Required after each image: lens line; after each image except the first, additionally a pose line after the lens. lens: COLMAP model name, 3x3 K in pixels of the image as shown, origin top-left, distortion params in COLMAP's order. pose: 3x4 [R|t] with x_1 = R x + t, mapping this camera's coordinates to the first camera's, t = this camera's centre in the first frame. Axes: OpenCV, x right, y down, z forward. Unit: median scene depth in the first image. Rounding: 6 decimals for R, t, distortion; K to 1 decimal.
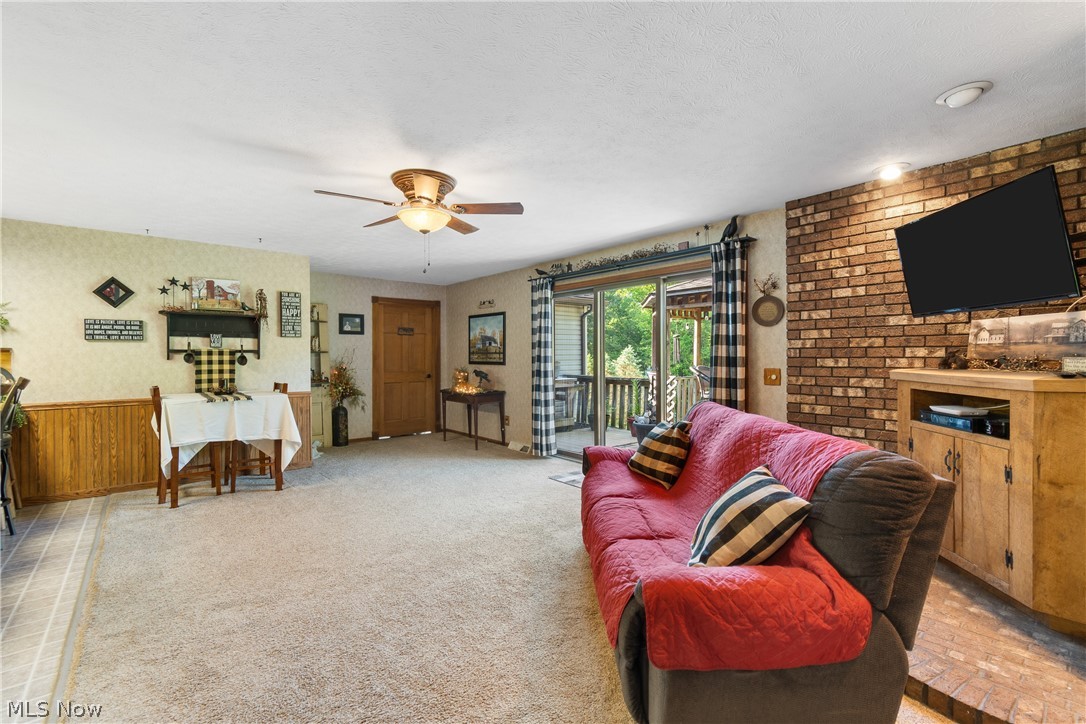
lens RADIAL K [[480.3, 0, 557.7], [0, 480.3, 358.9], [0, 0, 1]] dist [-0.000297, -0.001132]
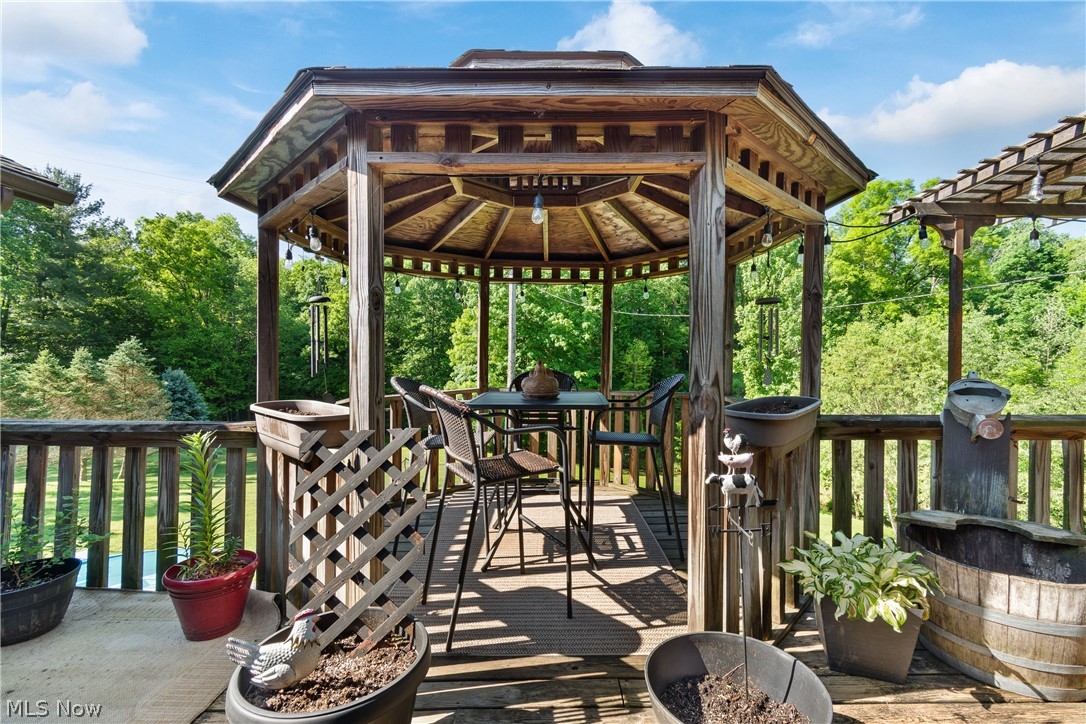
lens RADIAL K [[487.9, 0, 551.8], [0, 487.9, 360.0], [0, 0, 1]] dist [0.001132, 0.000026]
pose [[0.651575, -0.011036, 0.758504, 0.131547], [0.004451, 0.999933, 0.010725, -0.005170], [-0.758571, -0.003612, 0.651580, 1.087145]]
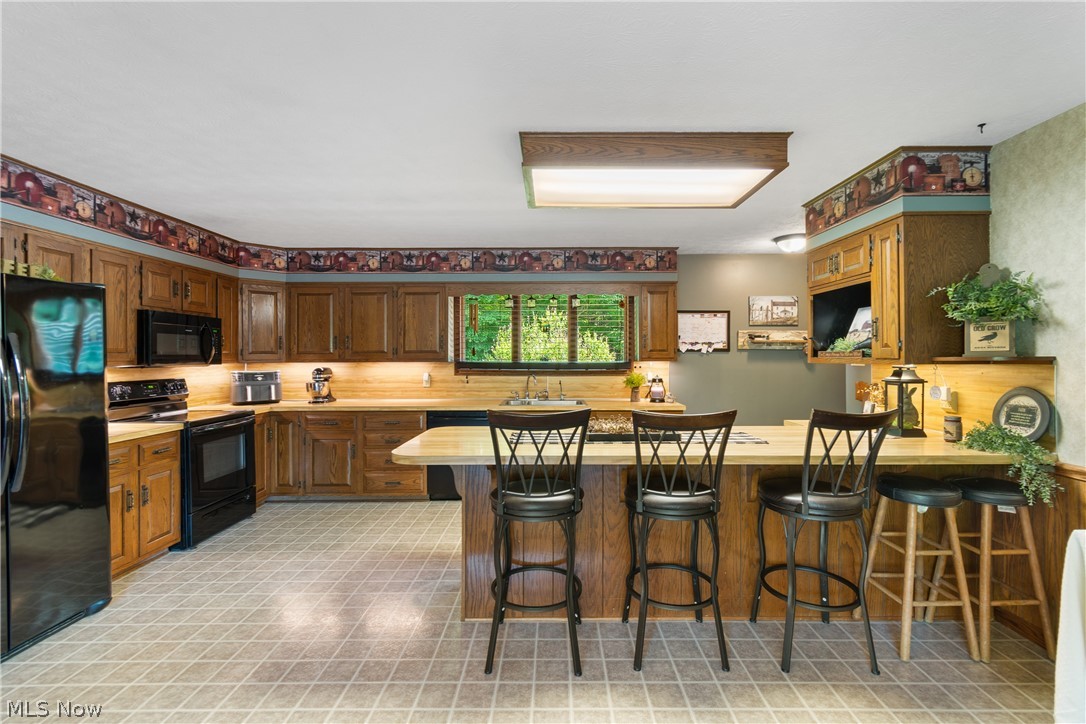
lens RADIAL K [[480.3, 0, 557.7], [0, 480.3, 358.9], [0, 0, 1]] dist [-0.000297, -0.001132]
pose [[-0.653510, 0.004147, -0.756907, -0.314014], [-0.001515, 0.999976, 0.006787, -0.019841], [0.756917, 0.005582, -0.653487, 0.803317]]
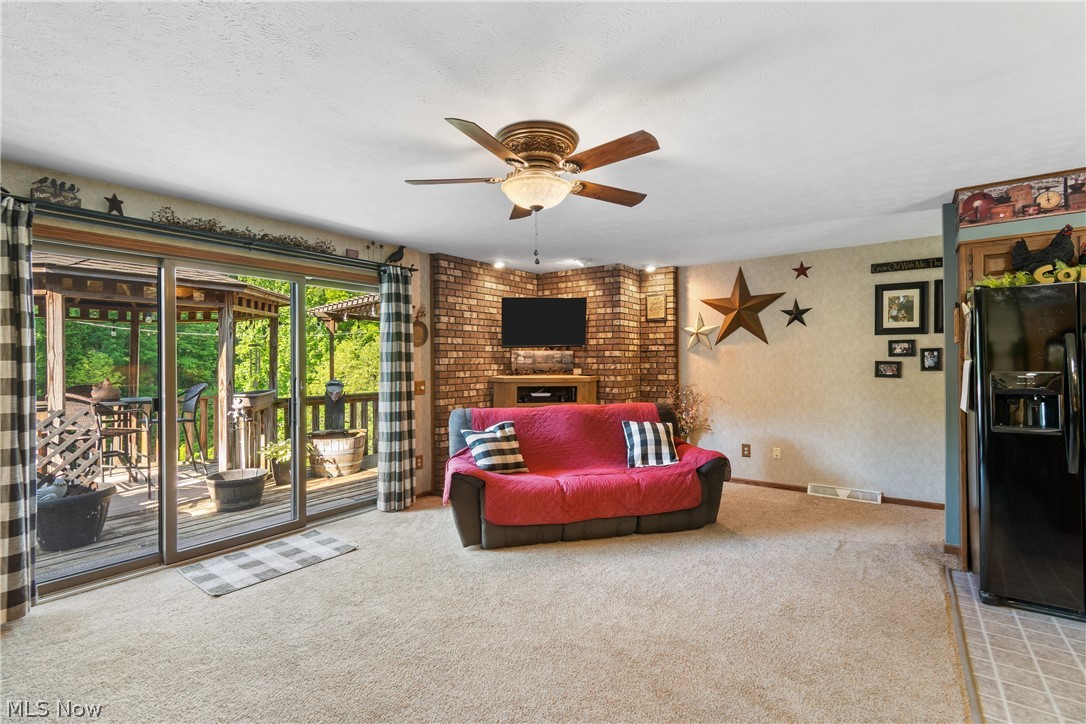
lens RADIAL K [[487.9, 0, 551.8], [0, 487.9, 360.0], [0, 0, 1]] dist [0.001132, 0.000026]
pose [[-0.226346, 0.008022, 0.974014, -0.699055], [0.014988, 0.999876, -0.004752, -0.018214], [-0.973932, 0.013523, -0.226438, 0.792299]]
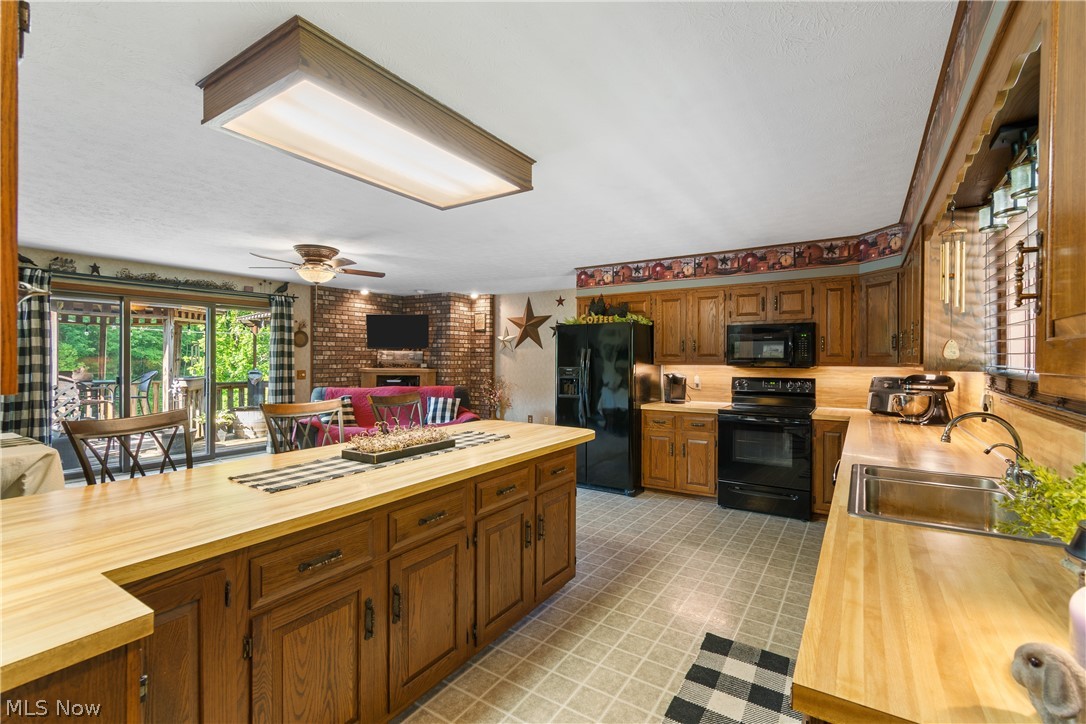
lens RADIAL K [[476.3, 0, 550.2], [0, 476.3, 360.1], [0, 0, 1]] dist [0.000860, -0.000495]
pose [[-0.277024, -0.002637, 0.960859, -1.312501], [0.001612, 0.999994, 0.003209, -0.019223], [-0.960862, 0.002438, -0.277018, 0.488975]]
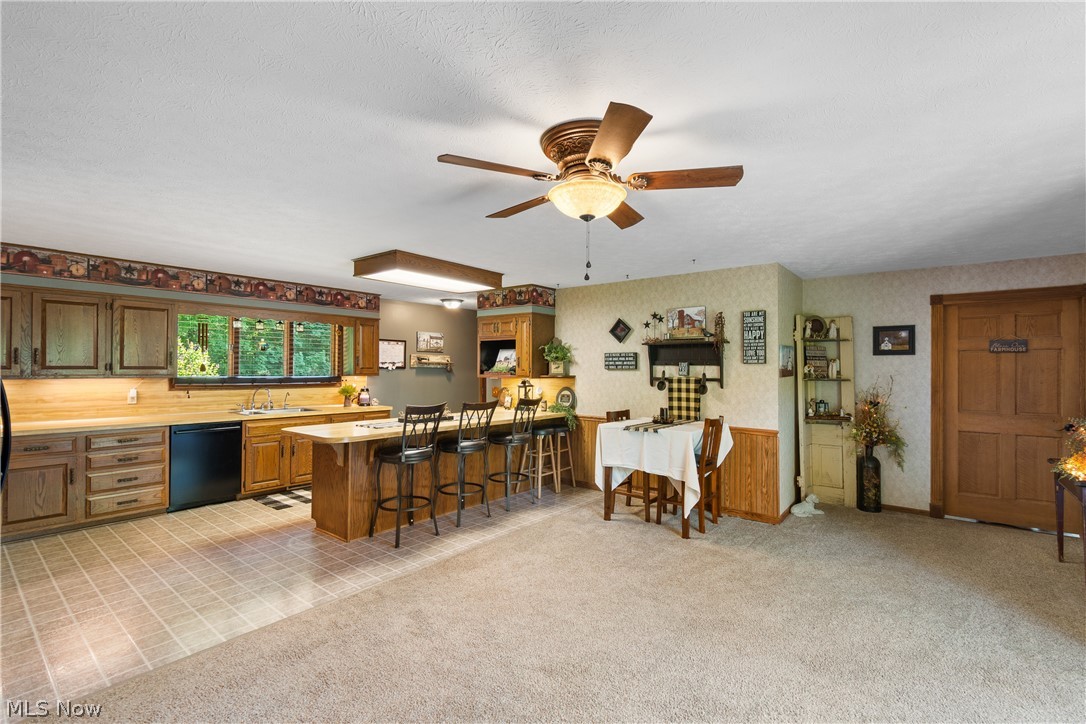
lens RADIAL K [[487.9, 0, 551.8], [0, 487.9, 360.0], [0, 0, 1]] dist [0.001132, 0.000026]
pose [[0.181166, -0.013965, -0.983353, 0.262739], [-0.013389, 0.999771, -0.016665, -0.037775], [0.983361, 0.016185, 0.180938, 0.571865]]
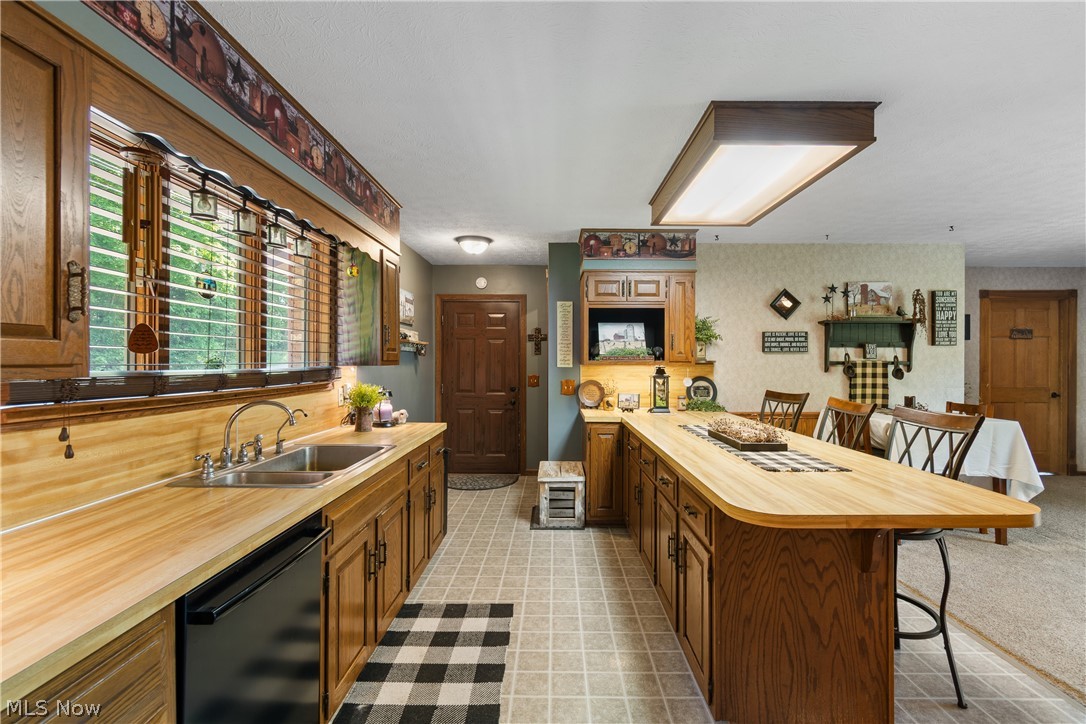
lens RADIAL K [[476.3, 0, 550.2], [0, 476.3, 360.1], [0, 0, 1]] dist [0.000860, -0.000495]
pose [[0.746755, 0.003709, -0.665089, -0.600005], [-0.007481, 0.999968, -0.002824, -0.015354], [0.665057, 0.007085, 0.746759, -0.059271]]
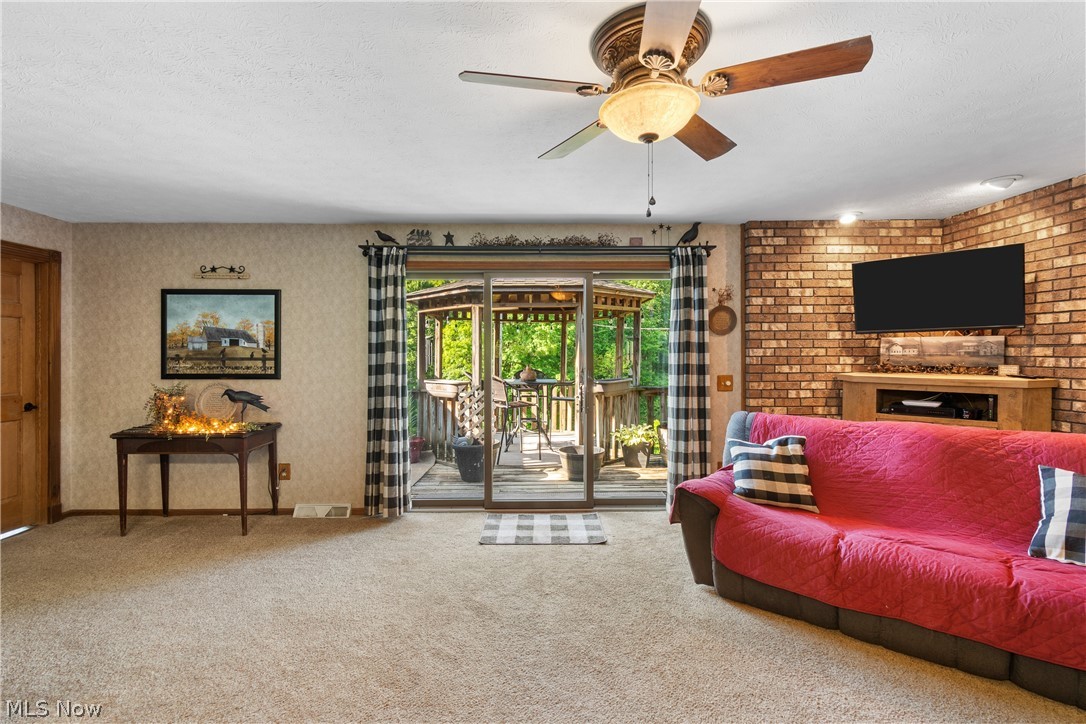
lens RADIAL K [[492.0, 0, 540.3], [0, 492.0, 354.6], [0, 0, 1]] dist [0.002315, -0.000158]
pose [[0.643530, 0.001798, 0.765419, -0.529439], [0.005729, 0.999958, -0.007166, -0.016208], [-0.765400, 0.008996, 0.643492, 0.512123]]
